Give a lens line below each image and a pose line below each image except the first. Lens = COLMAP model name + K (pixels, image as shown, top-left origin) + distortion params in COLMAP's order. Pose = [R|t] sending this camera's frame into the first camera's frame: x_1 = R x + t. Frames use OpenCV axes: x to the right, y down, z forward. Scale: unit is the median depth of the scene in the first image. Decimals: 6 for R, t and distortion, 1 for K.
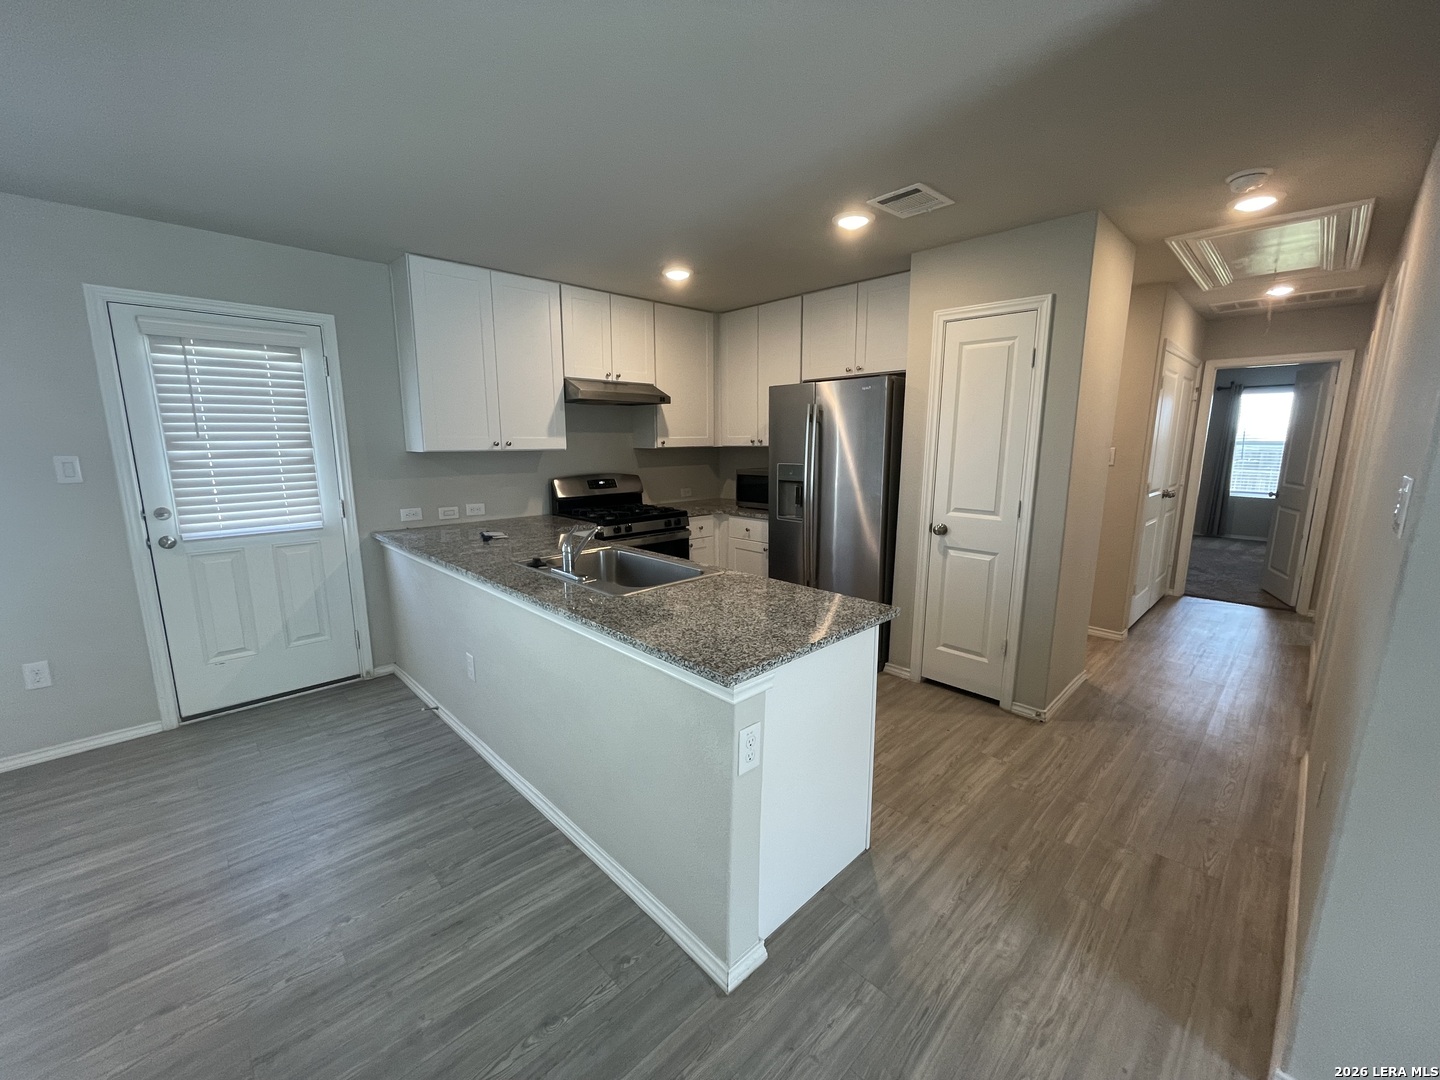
lens RADIAL K [[579.4, 0, 719.1], [0, 579.4, 541.3], [0, 0, 1]] dist [-0.001244, 0.000562]
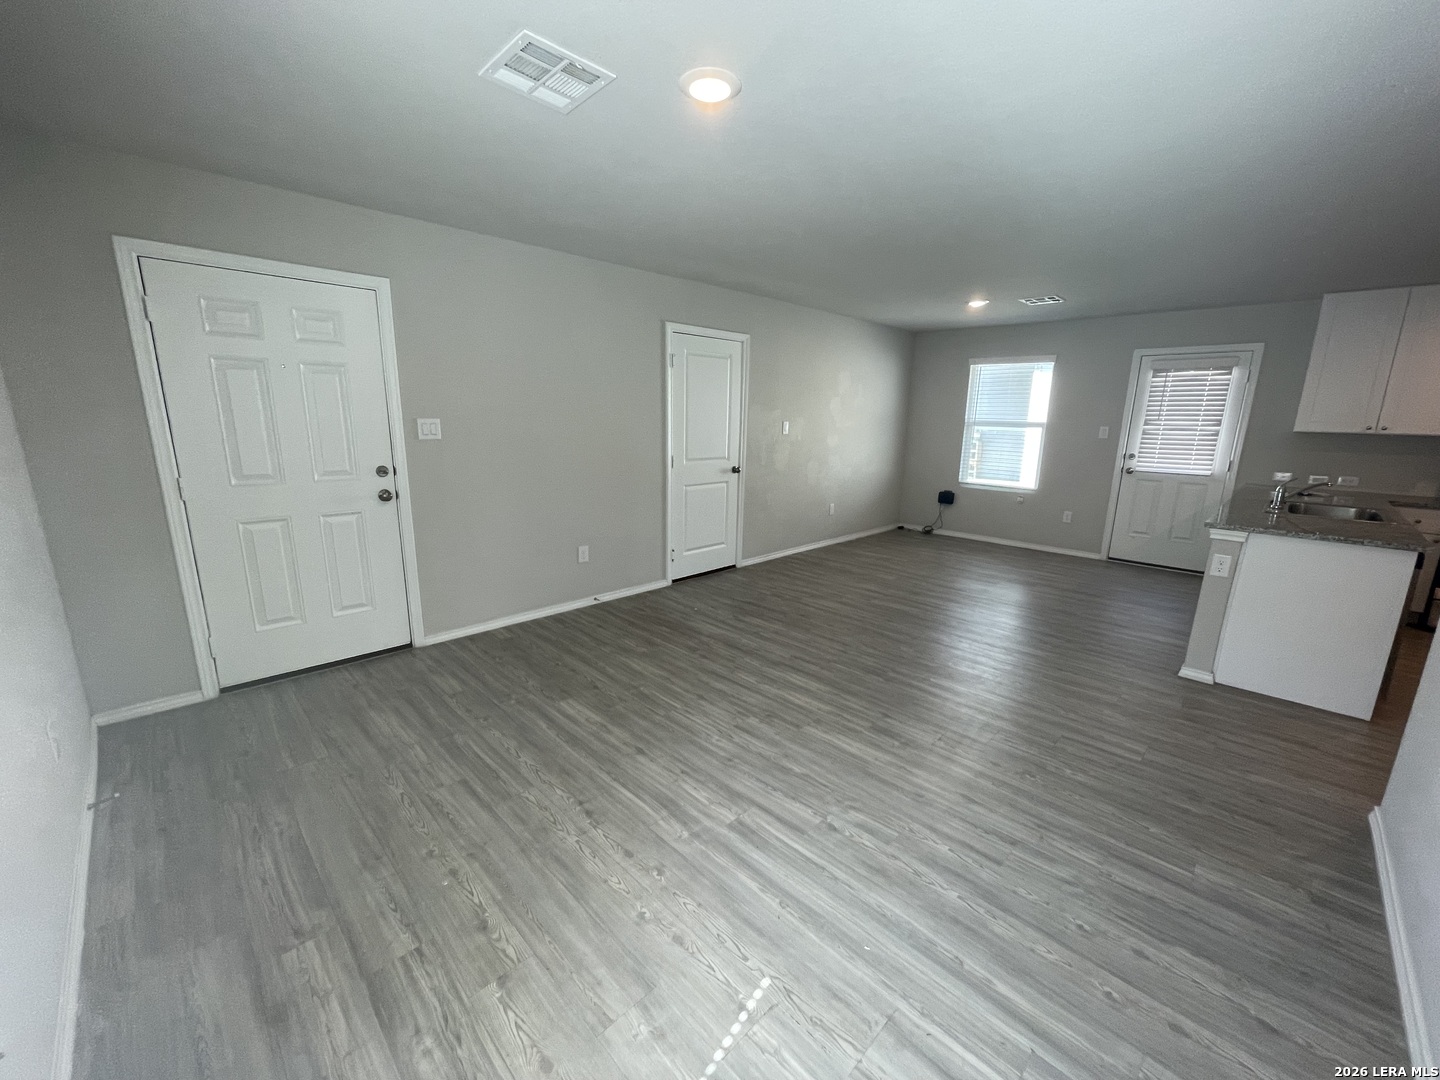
lens RADIAL K [[579.4, 0, 719.1], [0, 579.4, 541.3], [0, 0, 1]] dist [-0.001244, 0.000562]
pose [[0.018176, 0.215639, -0.976304, 0.915766], [-0.194483, 0.958577, 0.208102, 0.082895], [0.980737, 0.186092, 0.059361, -0.426182]]
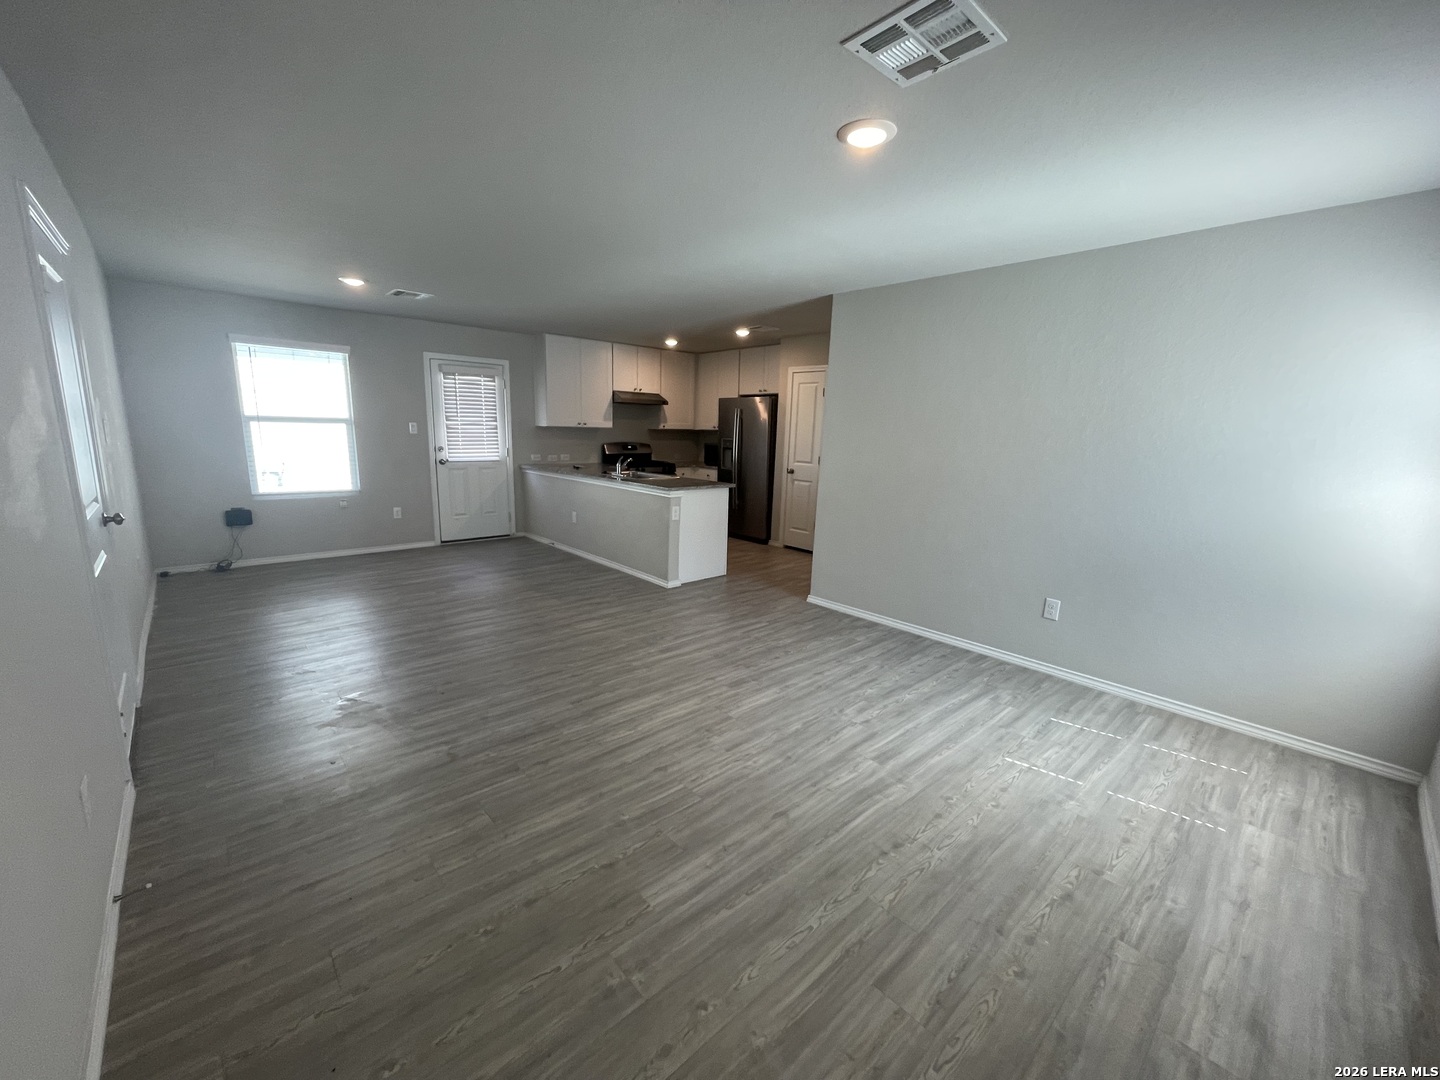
lens RADIAL K [[579.4, 0, 719.1], [0, 579.4, 541.3], [0, 0, 1]] dist [-0.001244, 0.000562]
pose [[0.999028, 0.036758, -0.024323, 0.177715], [-0.036318, 0.999173, 0.018297, 0.199898], [0.024975, -0.017396, 0.999537, -1.081796]]
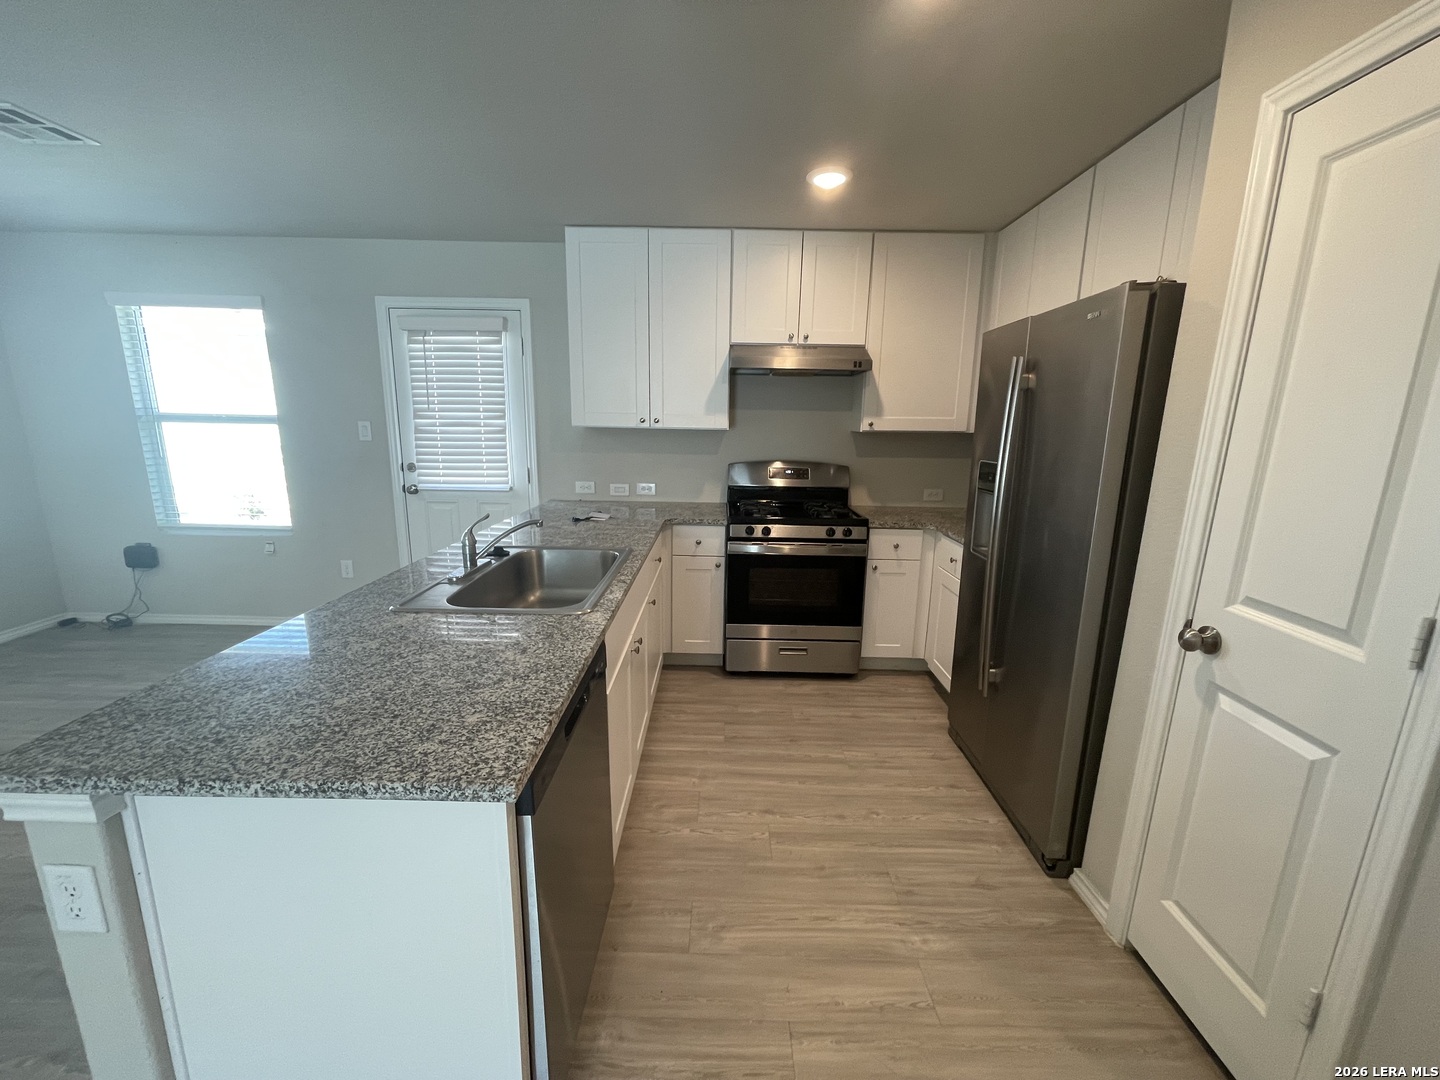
lens RADIAL K [[579.4, 0, 719.1], [0, 579.4, 541.3], [0, 0, 1]] dist [-0.001244, 0.000562]
pose [[0.713433, 0.156814, -0.682952, 0.396046], [-0.141953, 0.986773, 0.078287, -0.070889], [0.686195, 0.041094, 0.726256, 0.445672]]
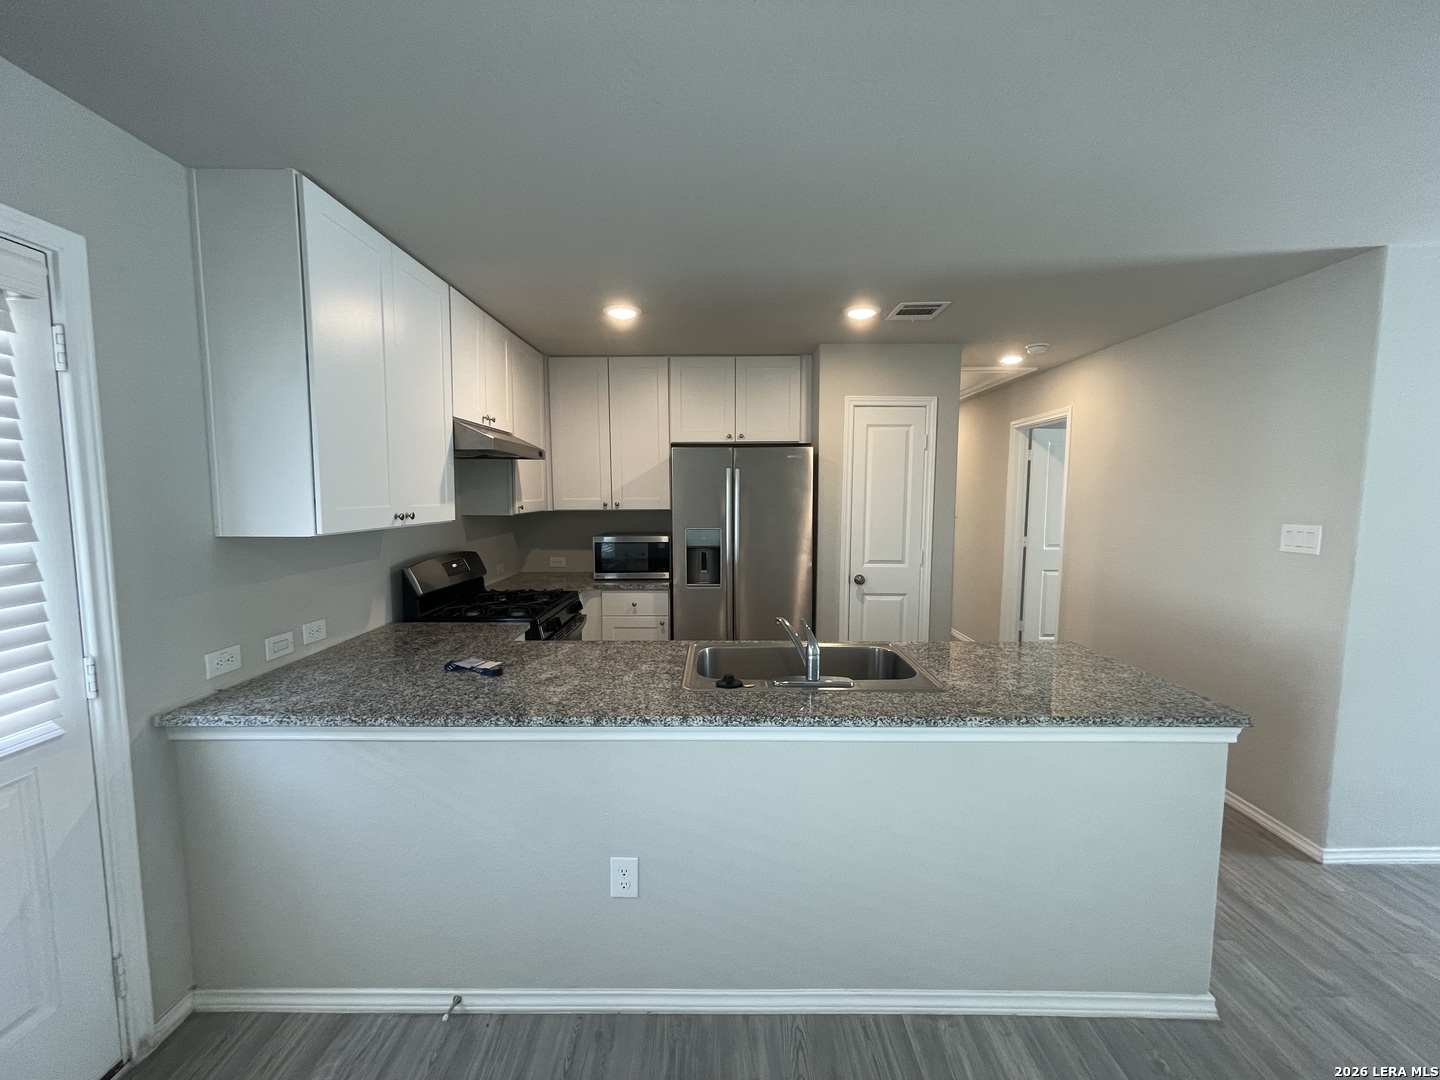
lens RADIAL K [[579.4, 0, 719.1], [0, 579.4, 541.3], [0, 0, 1]] dist [-0.001244, 0.000562]
pose [[0.699824, -0.057628, 0.711986, -0.623998], [0.123111, 0.991556, -0.040751, -0.081783], [-0.703626, 0.116172, 0.701010, 0.362174]]
